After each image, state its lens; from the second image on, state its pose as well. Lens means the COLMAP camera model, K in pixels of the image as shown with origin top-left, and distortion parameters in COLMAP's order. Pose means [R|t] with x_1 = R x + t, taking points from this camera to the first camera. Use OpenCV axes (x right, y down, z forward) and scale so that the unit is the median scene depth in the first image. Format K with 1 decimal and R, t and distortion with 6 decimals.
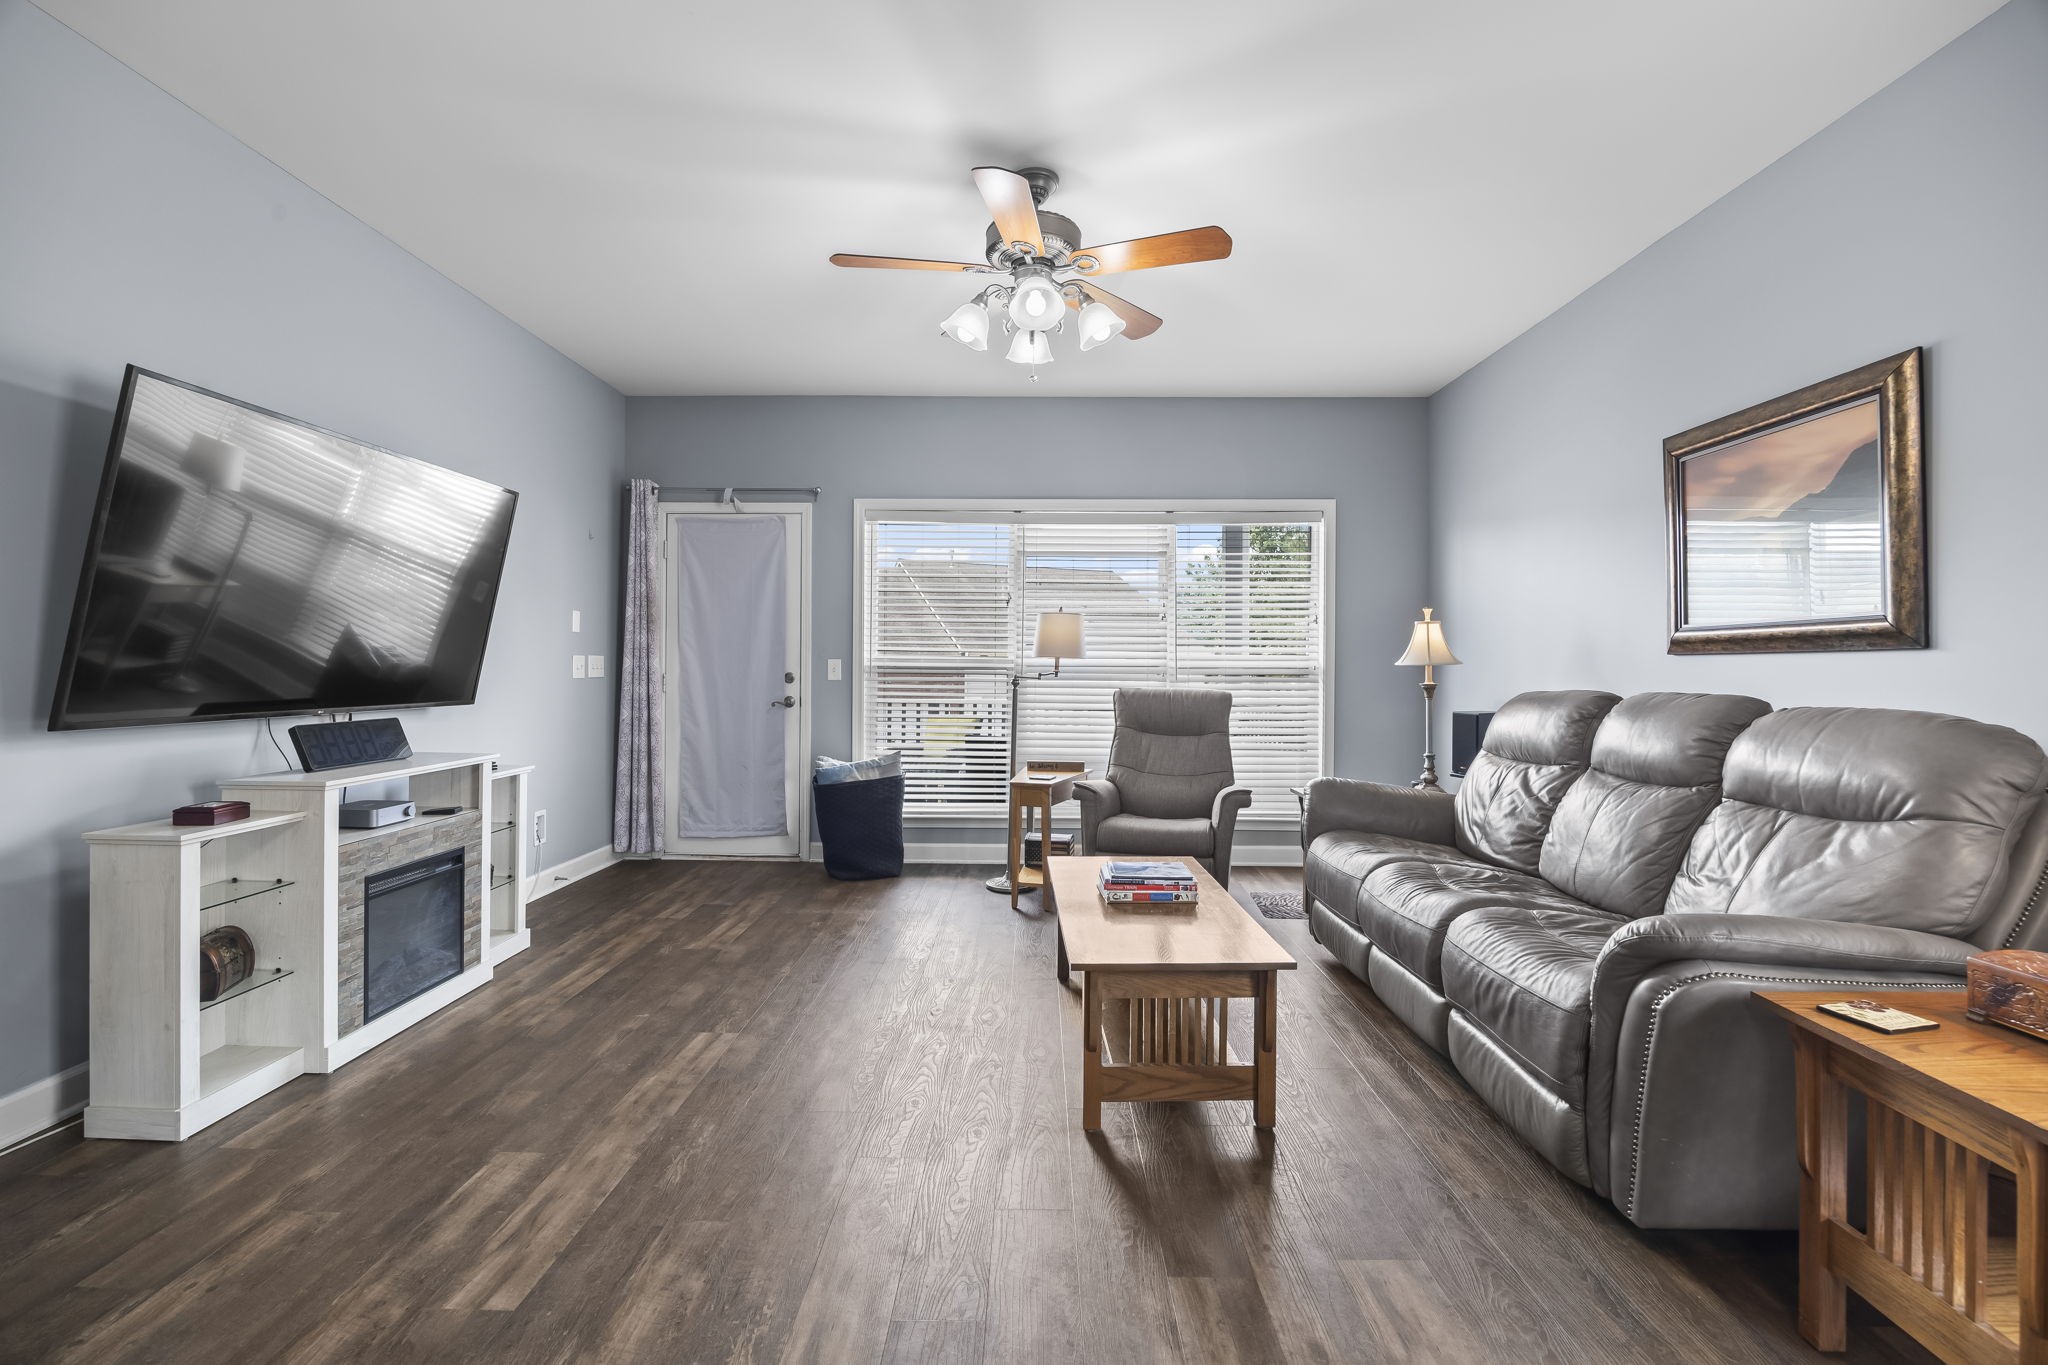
lens RADIAL K [[867.2, 0, 1026.9], [0, 867.2, 669.2], [0, 0, 1]] dist [-0.023339, 0.002153]
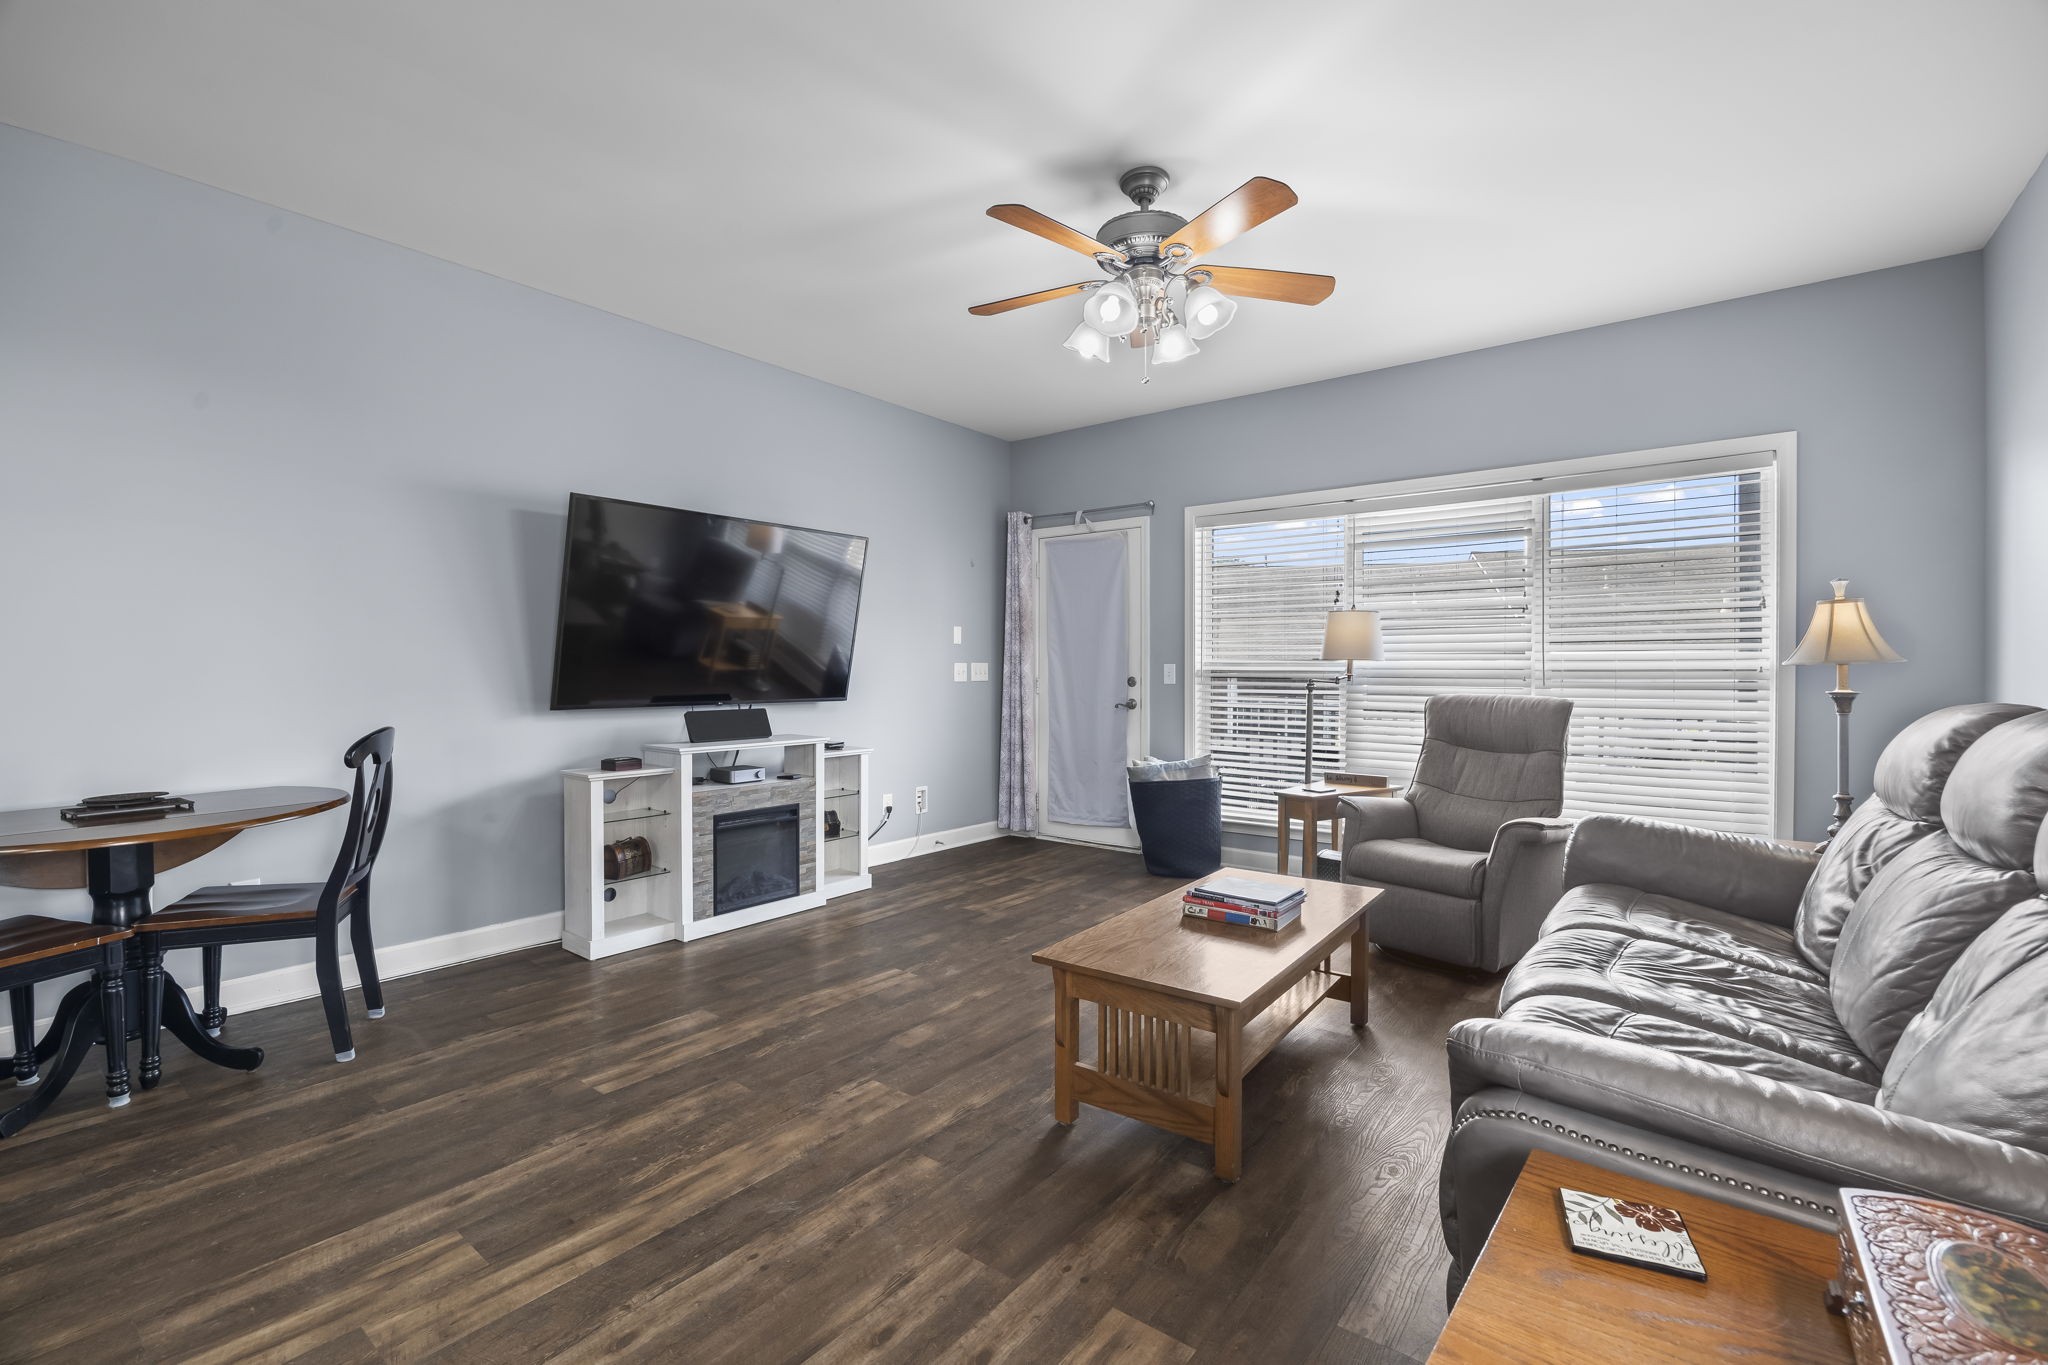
lens RADIAL K [[867.2, 0, 1029.7], [0, 867.2, 678.2], [0, 0, 1]] dist [-0.023339, 0.002153]
pose [[0.802580, -0.000471, -0.596544, 0.353189], [0.003250, 0.999988, 0.003582, 0.002091], [0.596535, -0.004813, 0.802572, 0.085689]]
